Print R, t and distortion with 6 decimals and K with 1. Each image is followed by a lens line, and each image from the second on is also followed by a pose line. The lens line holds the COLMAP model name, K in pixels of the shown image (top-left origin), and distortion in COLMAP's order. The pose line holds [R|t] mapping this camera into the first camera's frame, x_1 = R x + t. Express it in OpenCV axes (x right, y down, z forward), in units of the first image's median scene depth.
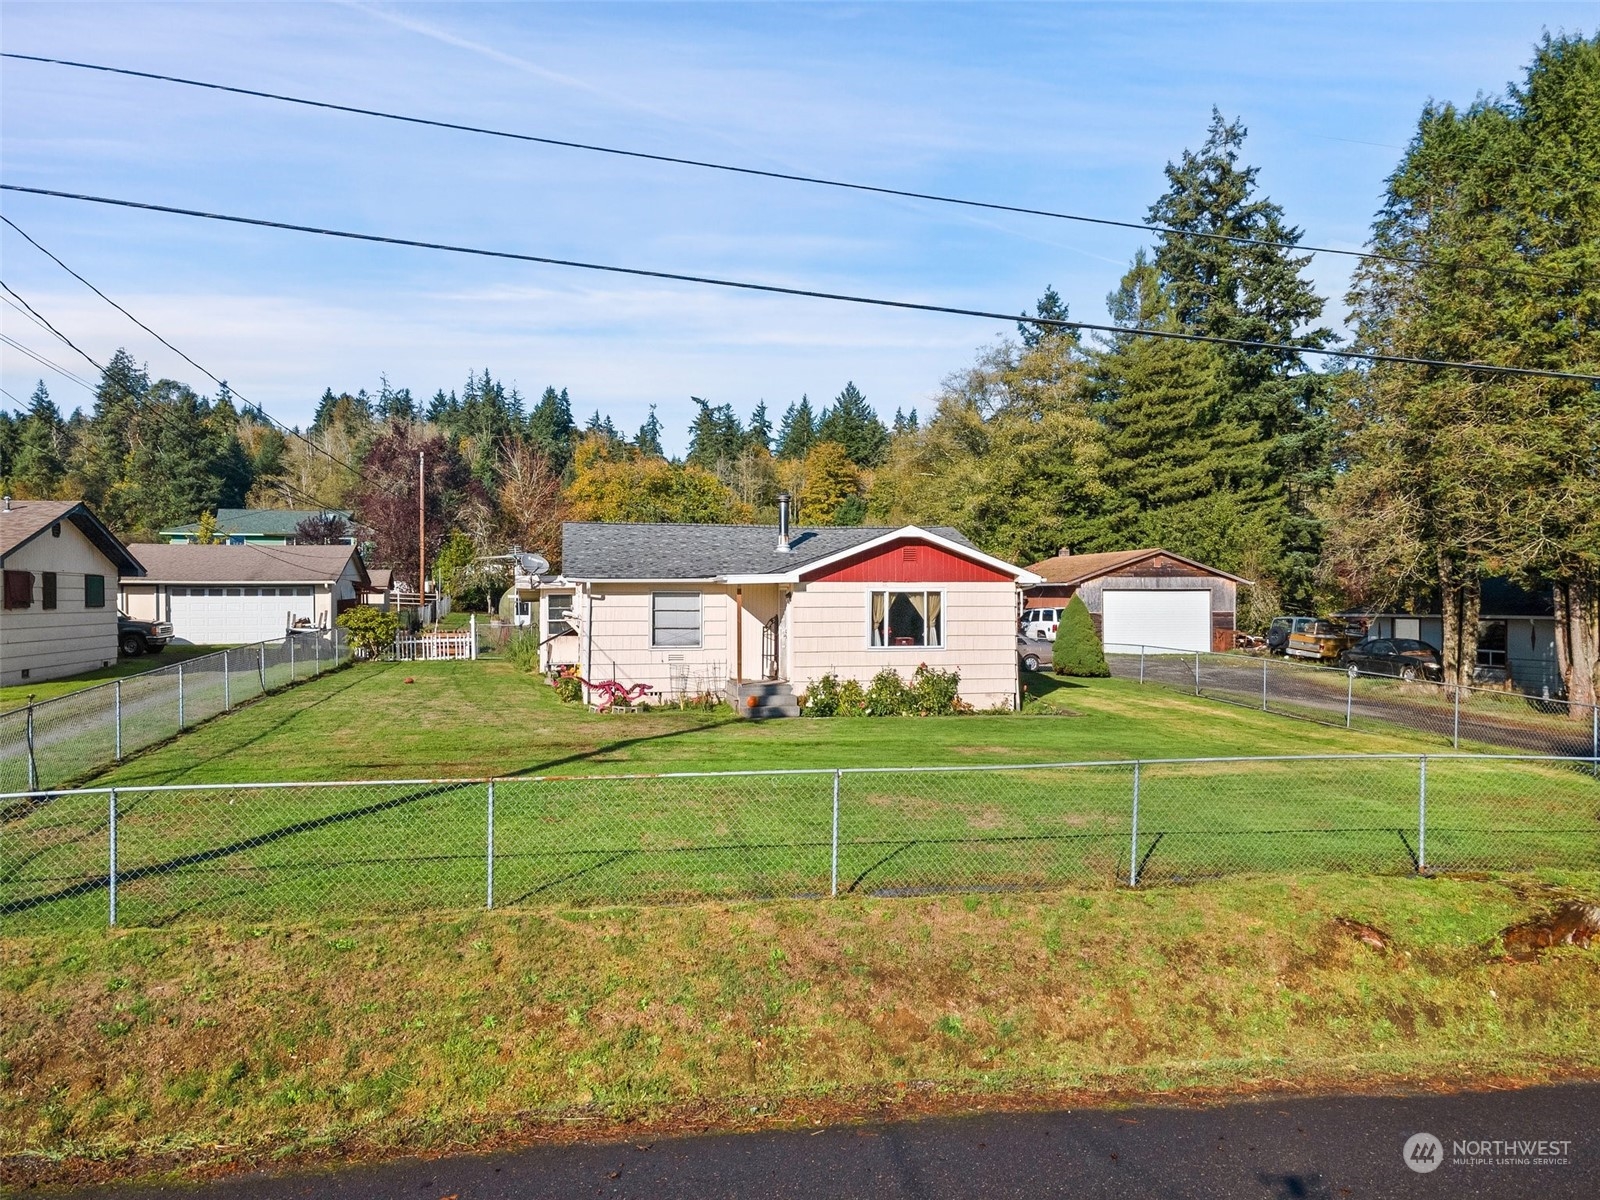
lens RADIAL K [[1171.2, 0, 802.5], [0, 1171.2, 622.4], [0, 0, 1]] dist [0.045977, 0.003061]
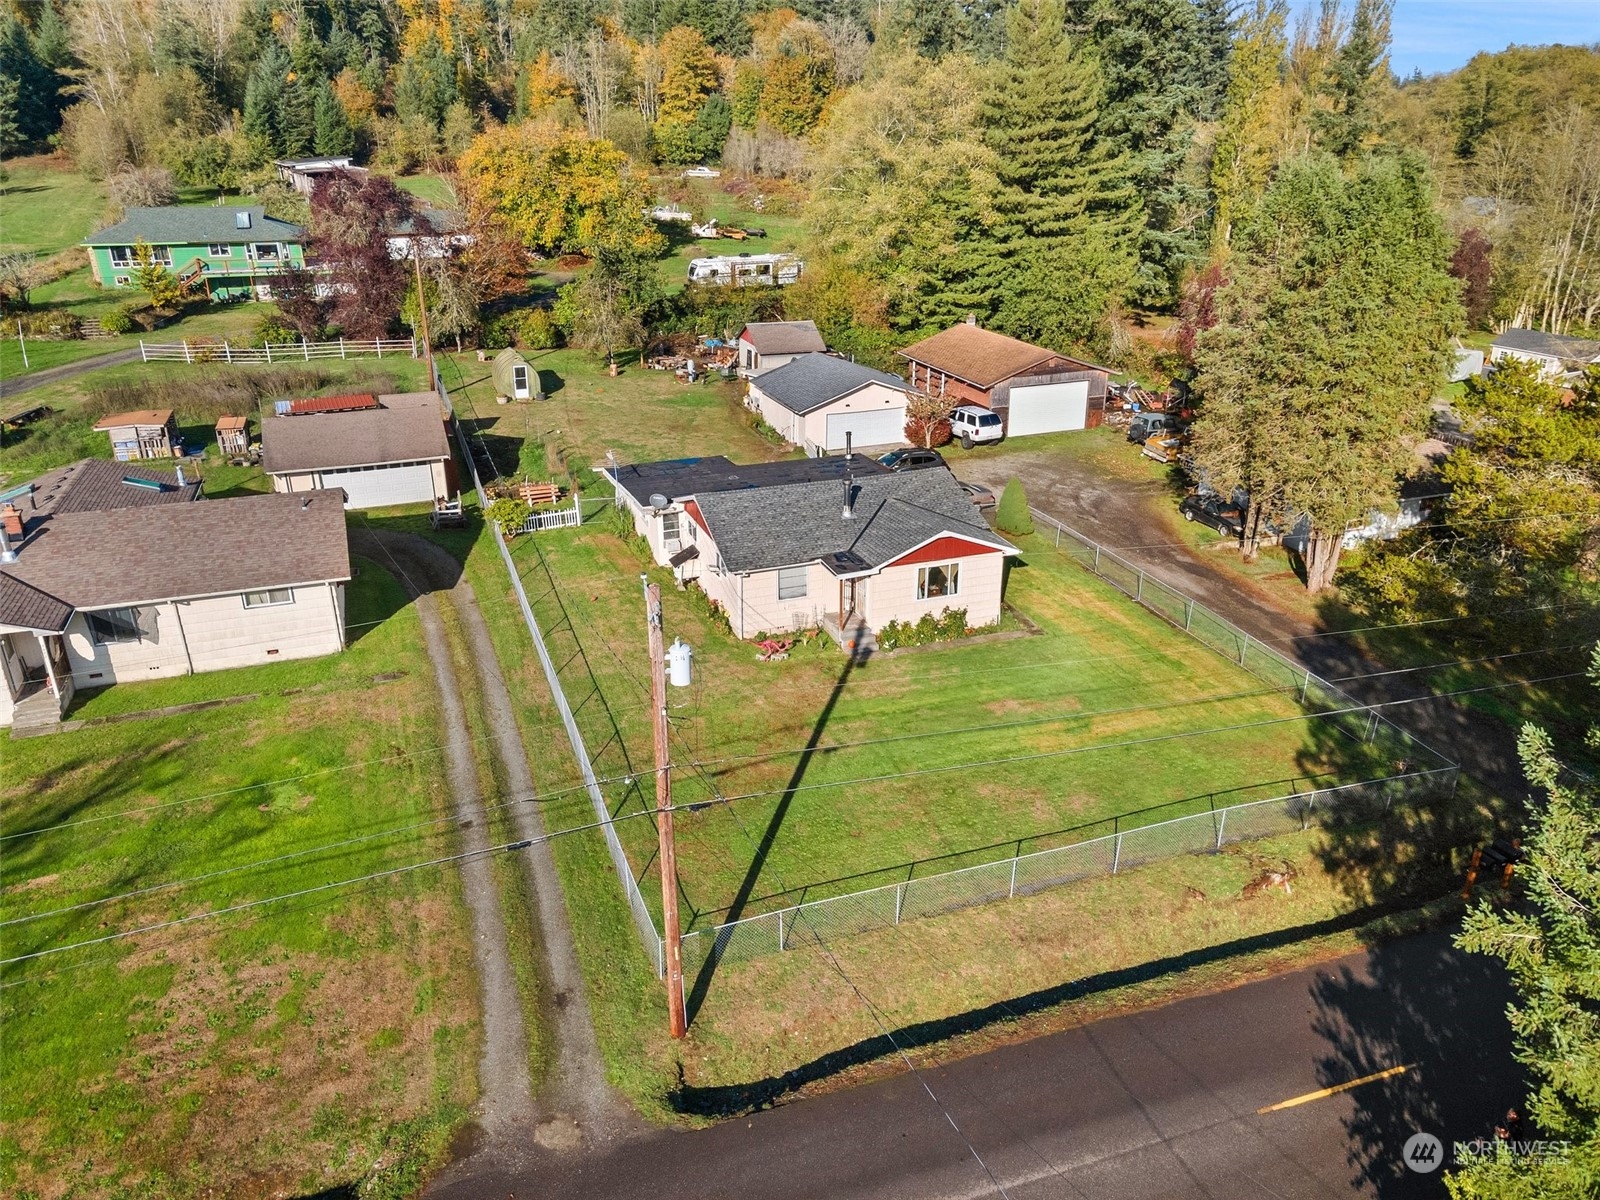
lens RADIAL K [[1170.2, 0, 803.3], [0, 1170.2, 604.3], [0, 0, 1]] dist [0.038976, 0.010995]
pose [[0.989054, -0.058908, 0.135287, -0.222931], [0.004966, 0.929622, 0.368482, -0.401726], [-0.147472, -0.363777, 0.919738, -0.334010]]
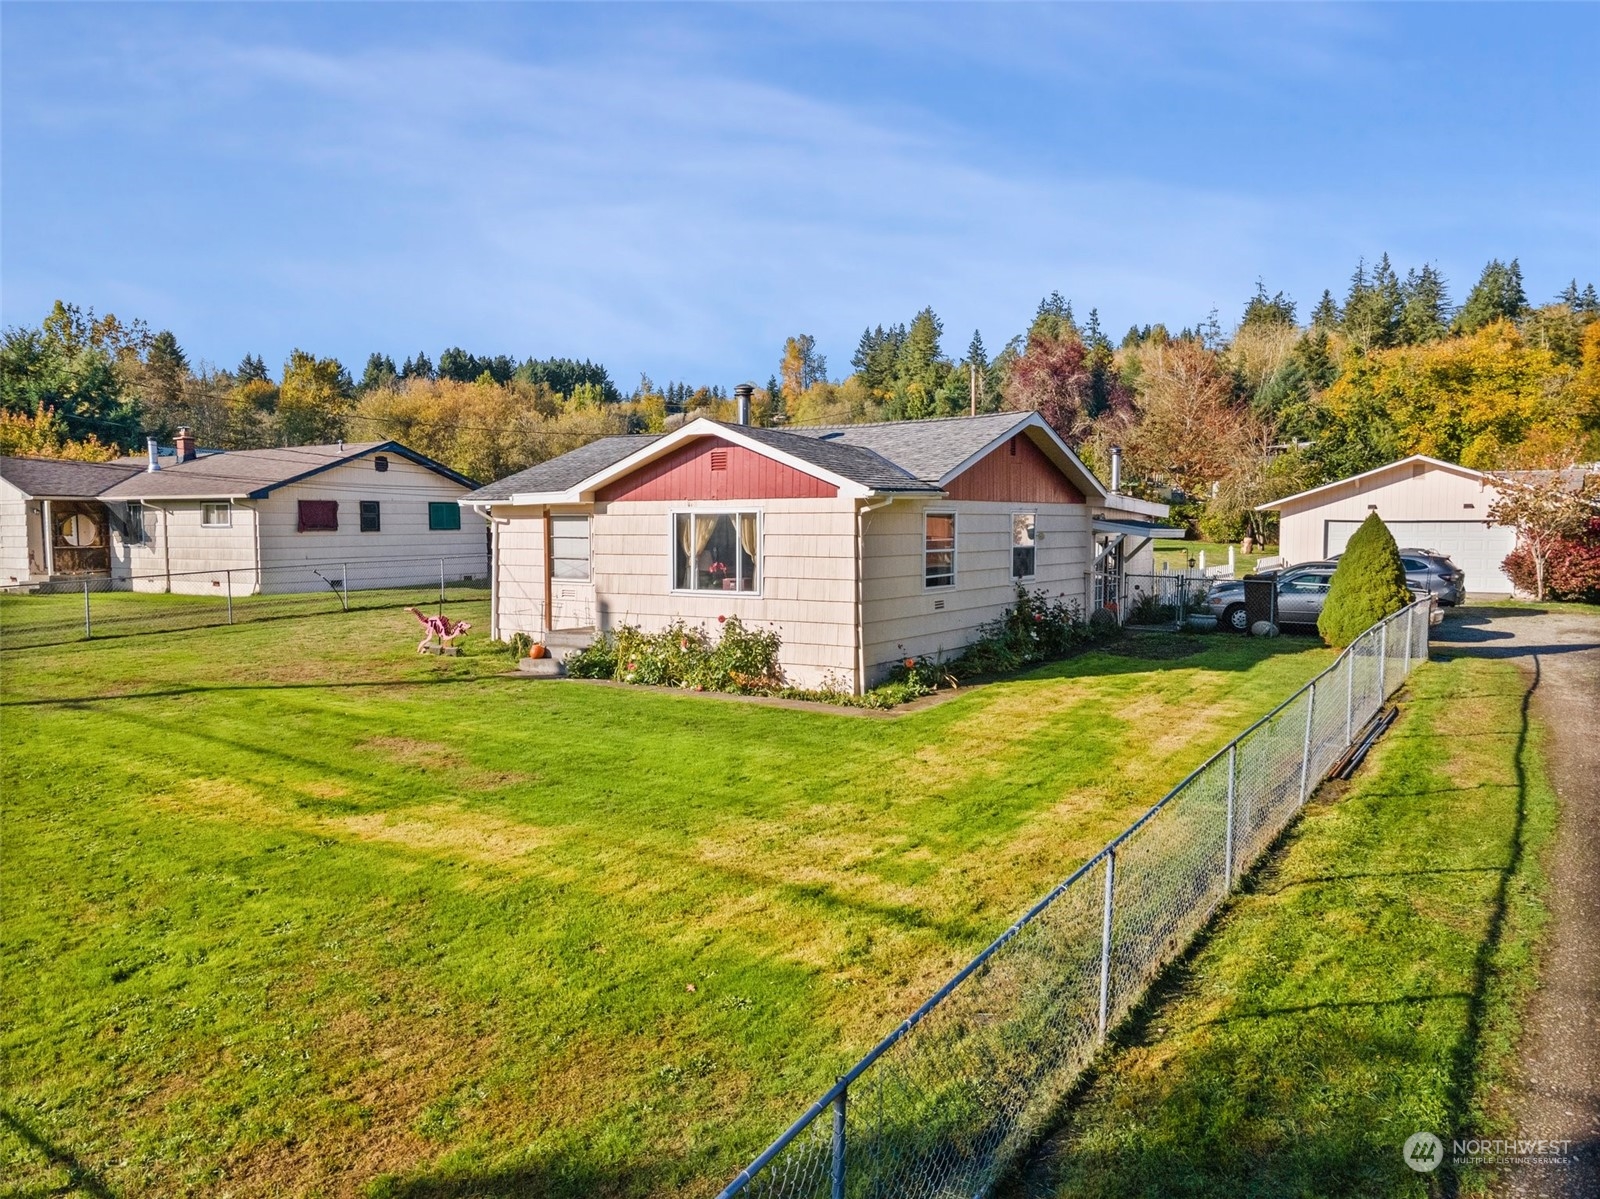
lens RADIAL K [[1170.2, 0, 803.3], [0, 1170.2, 603.8], [0, 0, 1]] dist [0.038976, 0.010995]
pose [[0.706355, 0.047427, -0.706267, 0.440202], [-0.008260, 0.998237, 0.058771, -0.009680], [0.707810, -0.035680, 0.705502, 0.376546]]
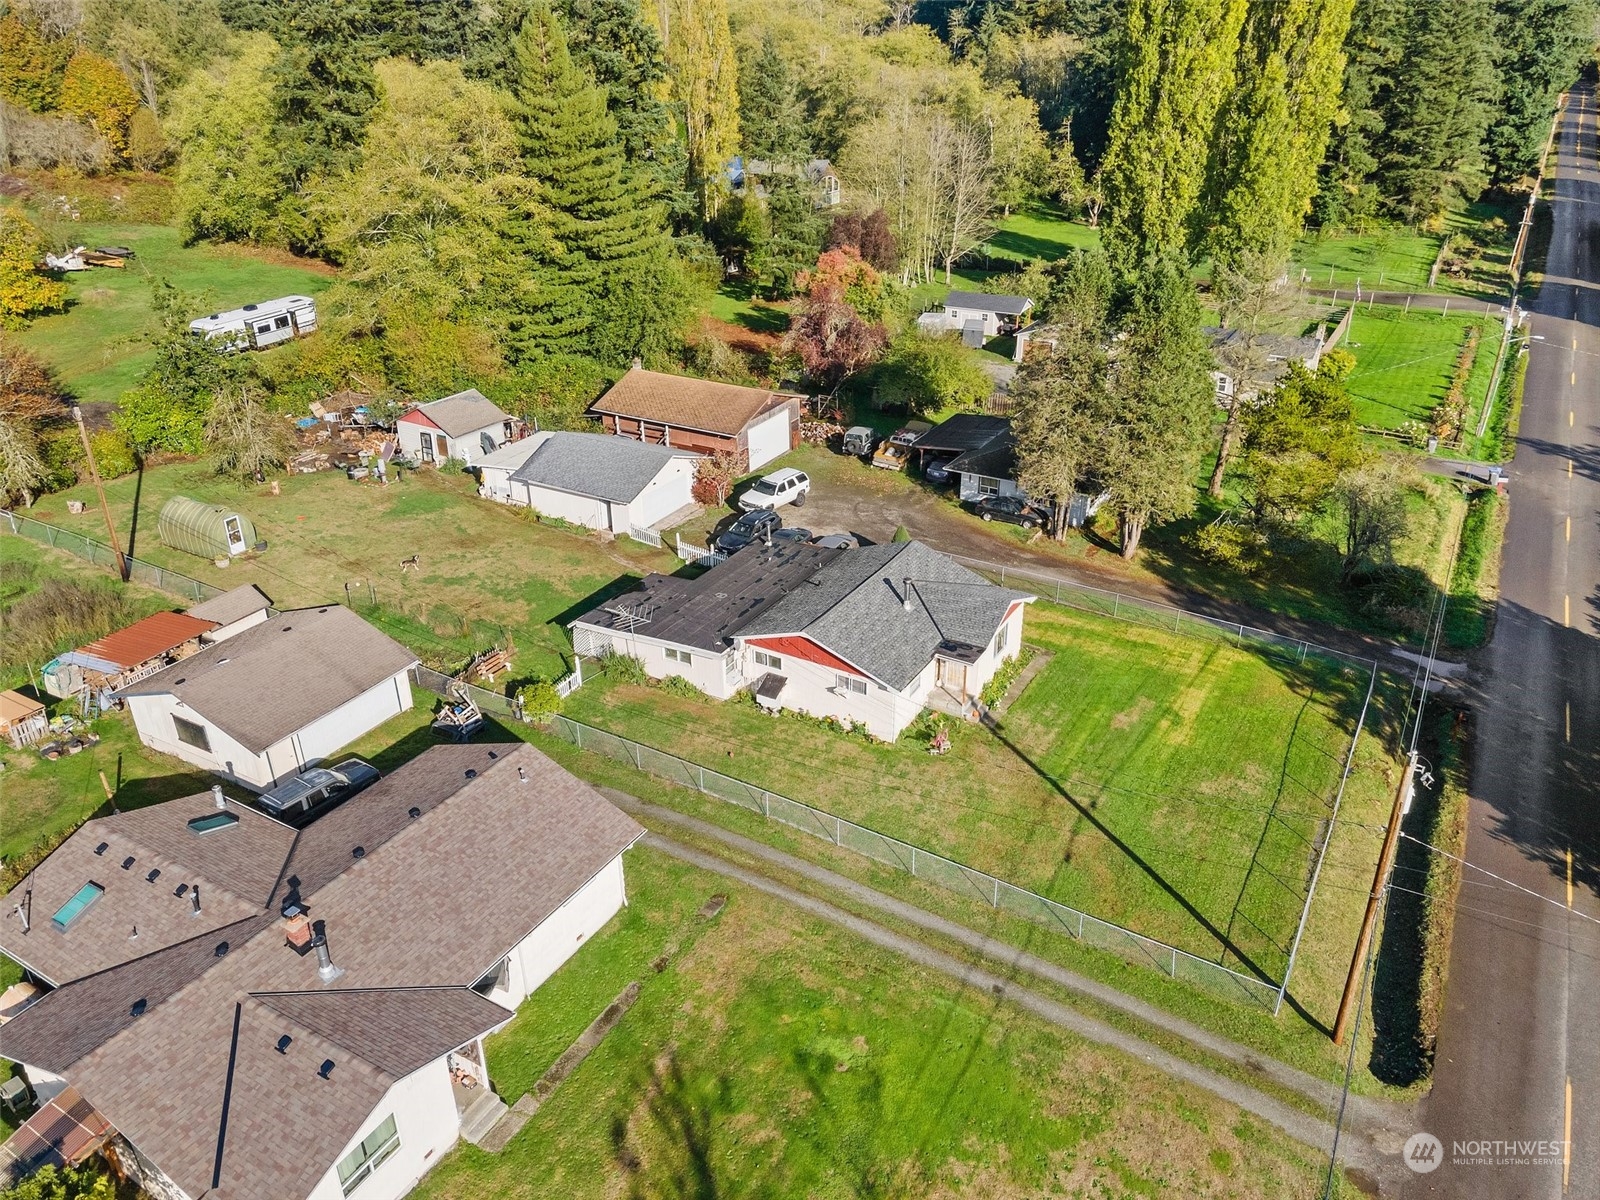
lens RADIAL K [[1170.2, 0, 803.3], [0, 1170.2, 604.3], [0, 0, 1]] dist [0.038976, 0.010995]
pose [[0.673501, -0.341430, 0.655609, -0.992879], [0.021793, 0.895719, 0.444087, -0.663349], [-0.738865, -0.284805, 0.610708, 0.038261]]
